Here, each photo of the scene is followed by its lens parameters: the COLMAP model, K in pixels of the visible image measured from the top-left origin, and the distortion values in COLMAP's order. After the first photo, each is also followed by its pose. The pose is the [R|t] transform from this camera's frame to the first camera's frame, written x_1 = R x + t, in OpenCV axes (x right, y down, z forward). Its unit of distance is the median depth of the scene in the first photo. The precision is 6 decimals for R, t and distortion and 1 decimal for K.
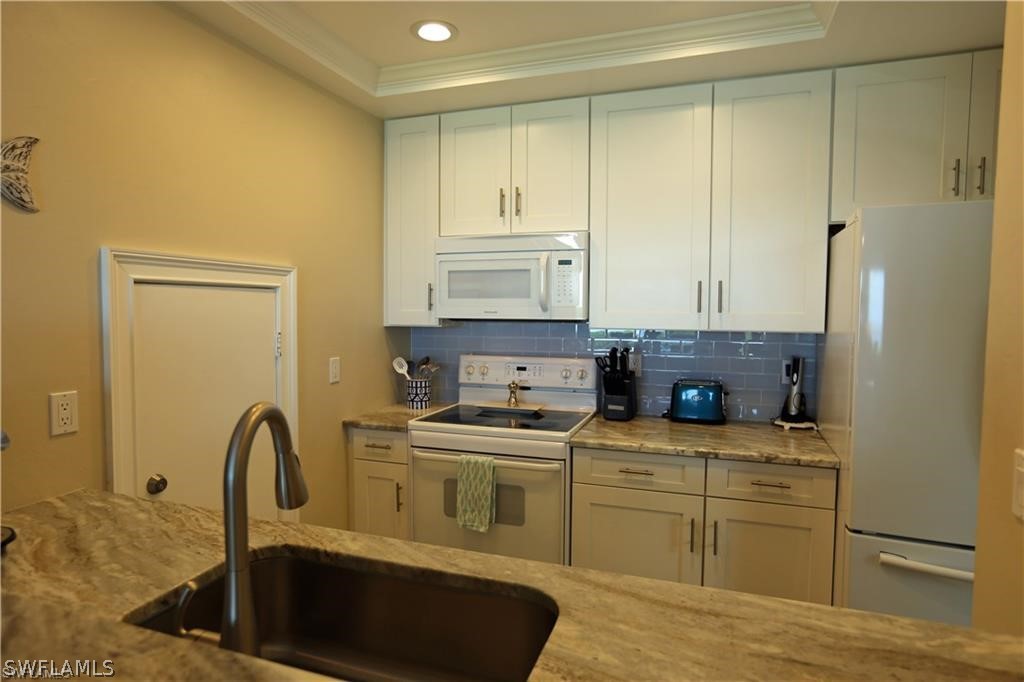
lens RADIAL K [[585.0, 0, 511.0], [0, 585.0, 342.5], [0, 0, 1]] dist [-0.002467, 0.002392]
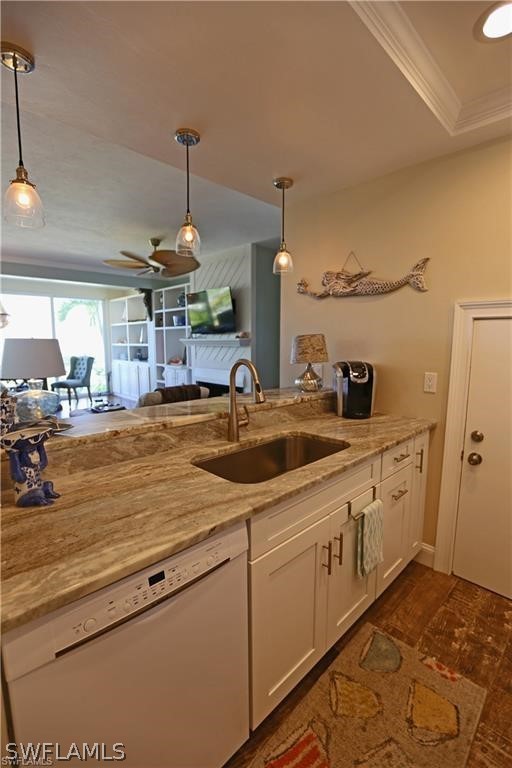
lens RADIAL K [[350.2, 0, 256.8], [0, 350.2, 383.9], [0, 0, 1]] dist [-0.042530, 0.000212]
pose [[-0.445976, 0.099848, -0.889458, 1.089394], [-0.051218, 0.989283, 0.136735, -0.027545], [0.893578, 0.106536, -0.436082, 1.598960]]
